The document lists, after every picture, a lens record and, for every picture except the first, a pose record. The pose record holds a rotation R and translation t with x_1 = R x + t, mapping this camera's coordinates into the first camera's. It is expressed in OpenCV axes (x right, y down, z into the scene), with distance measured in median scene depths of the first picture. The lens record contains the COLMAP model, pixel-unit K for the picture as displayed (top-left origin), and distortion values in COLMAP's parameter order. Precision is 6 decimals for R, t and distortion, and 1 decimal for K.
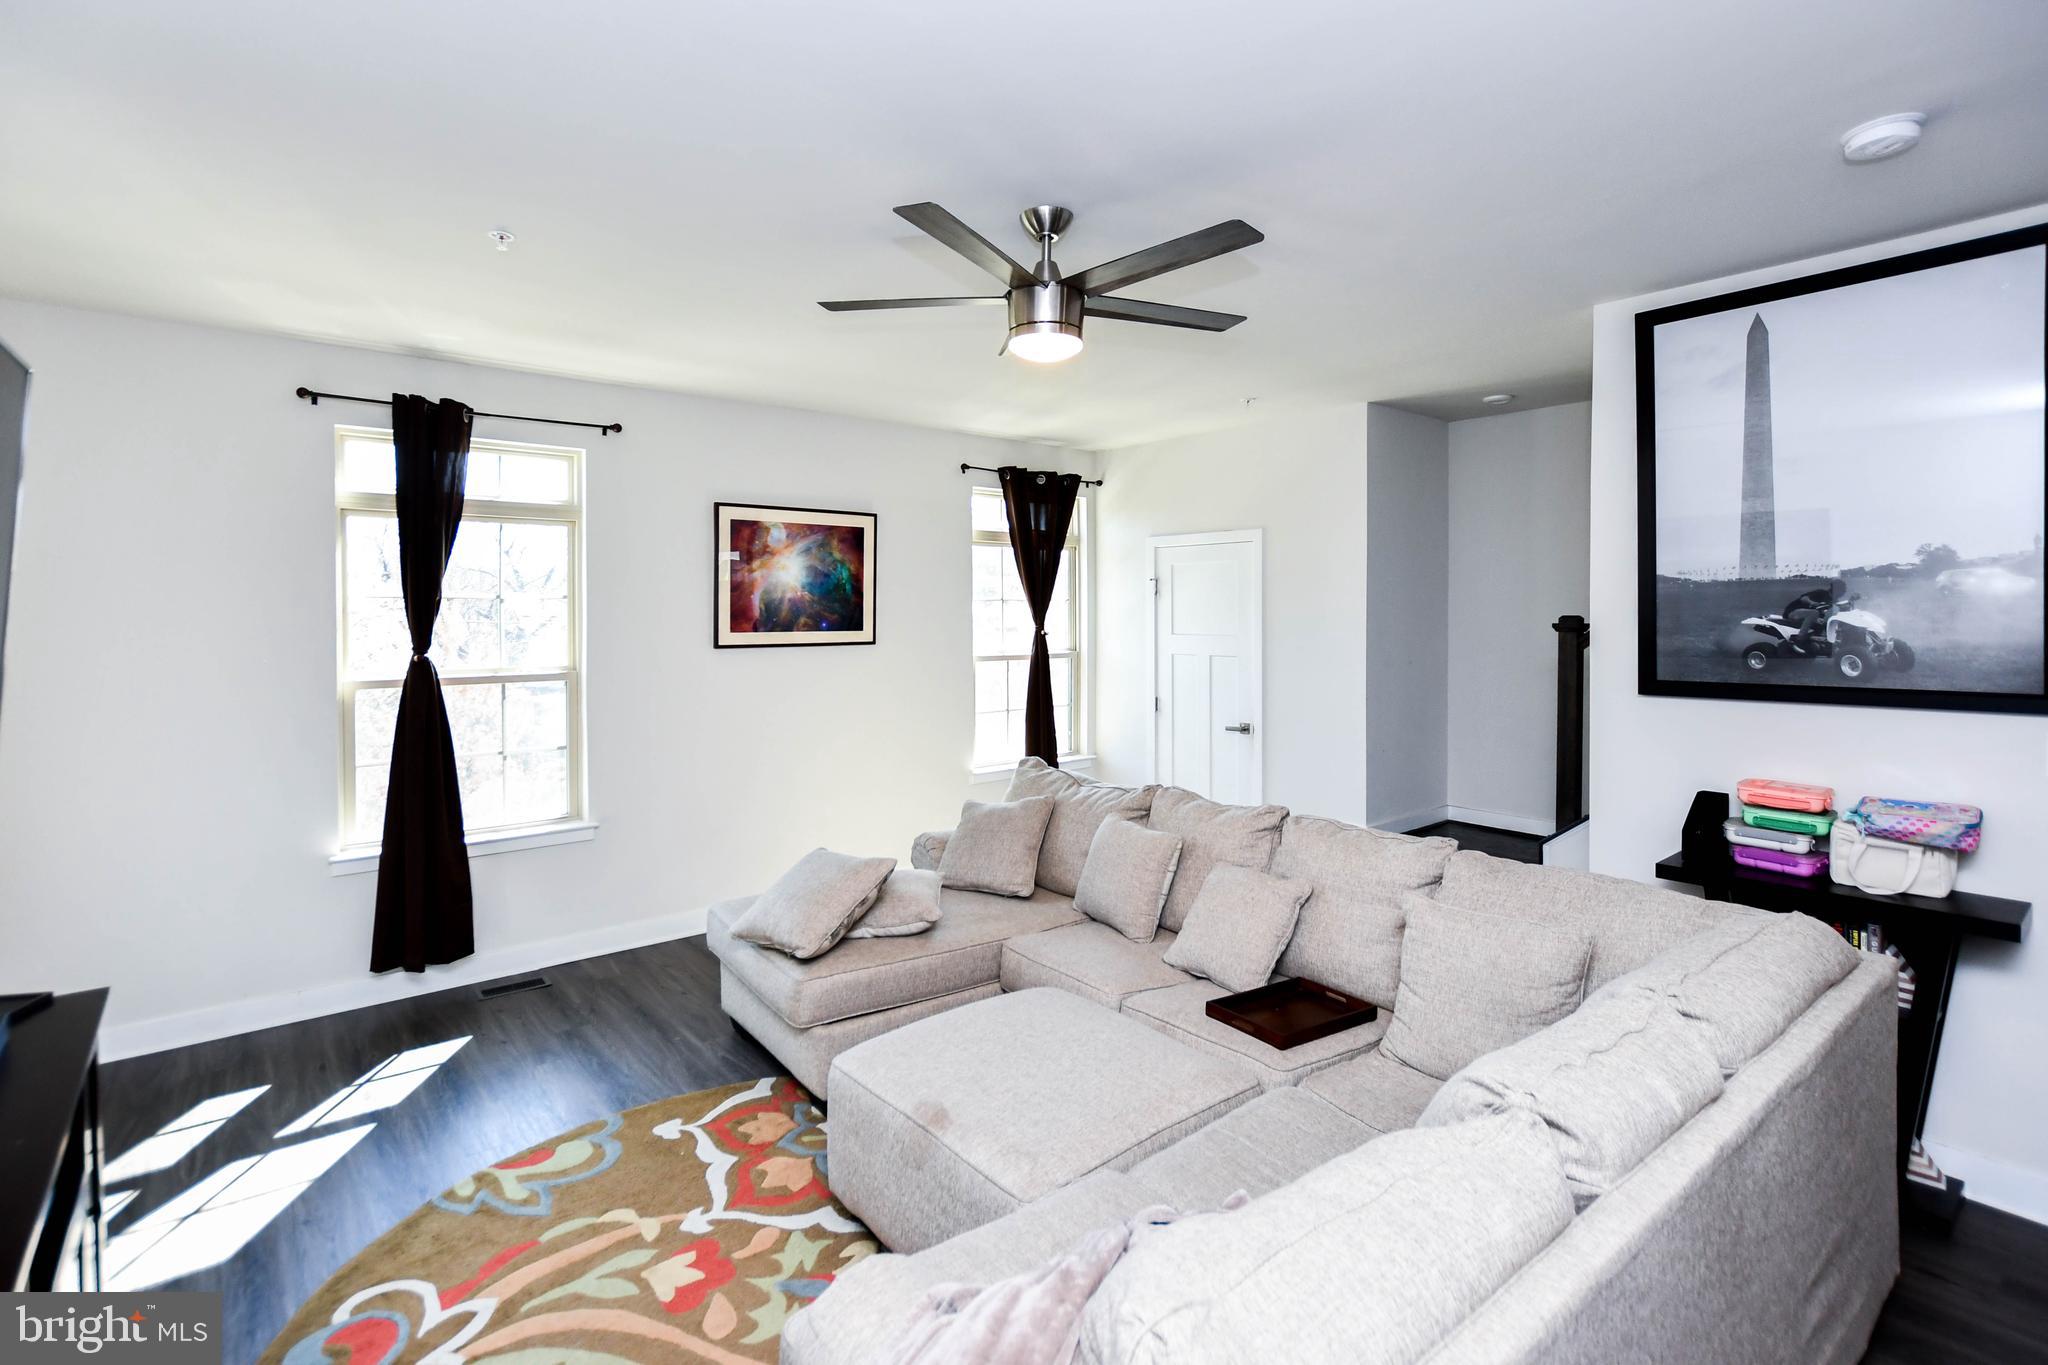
lens RADIAL K [[943.2, 0, 1016.4], [0, 943.2, 612.3], [0, 0, 1]] dist [-0.012675, 0.003284]
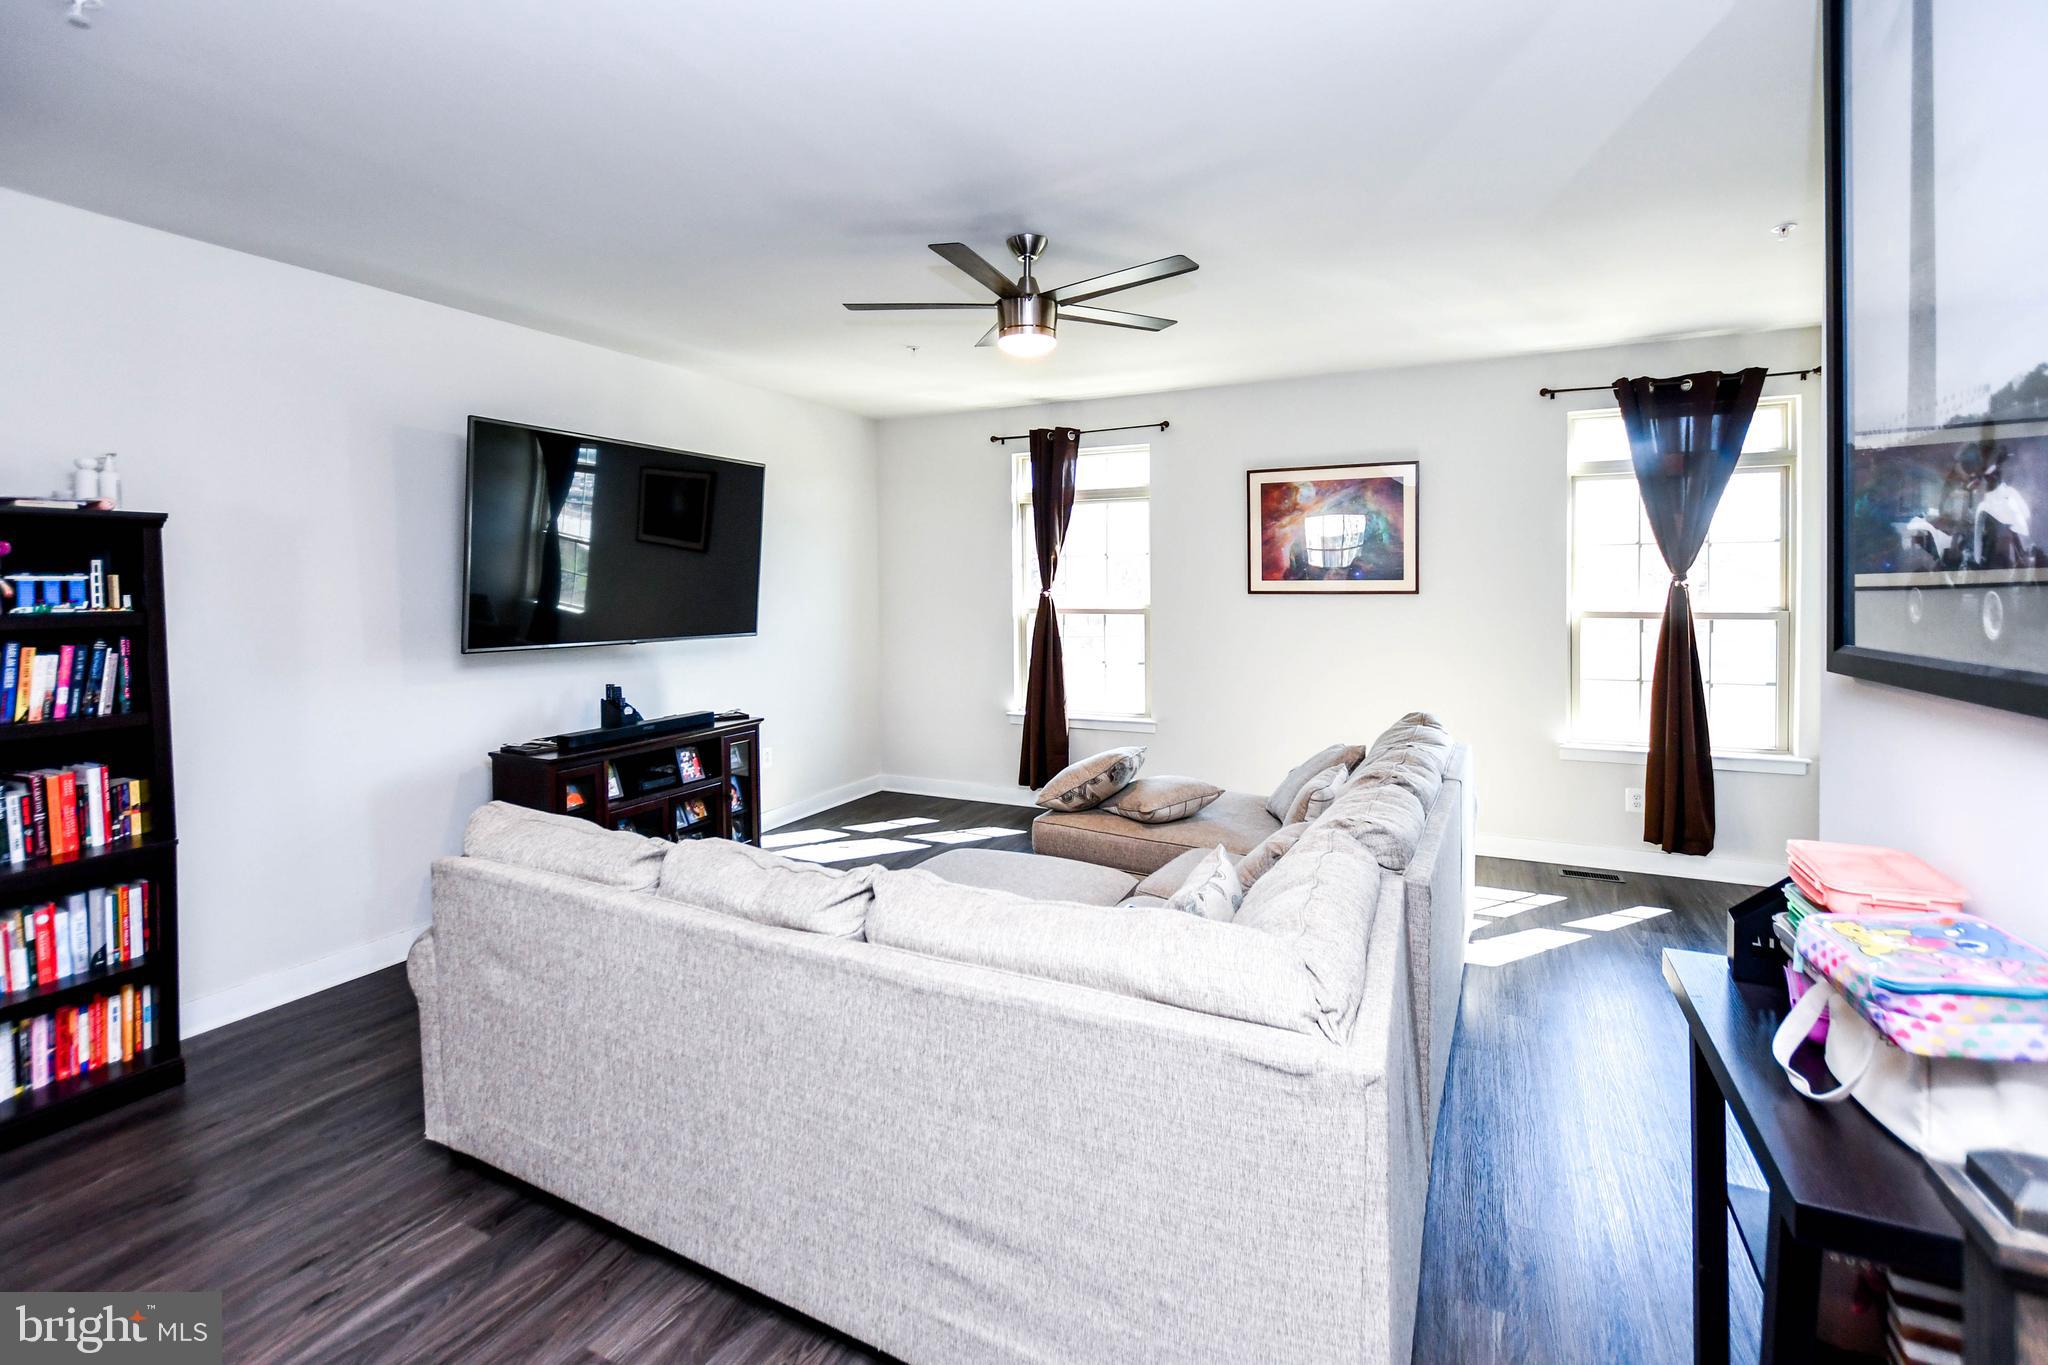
lens RADIAL K [[943.2, 0, 1016.9], [0, 943.2, 610.9], [0, 0, 1]] dist [-0.012675, 0.003284]
pose [[0.429749, 0.021168, -0.902700, 0.609838], [0.003823, 0.999674, 0.025262, 0.027506], [0.902940, -0.014307, 0.429528, 0.220008]]
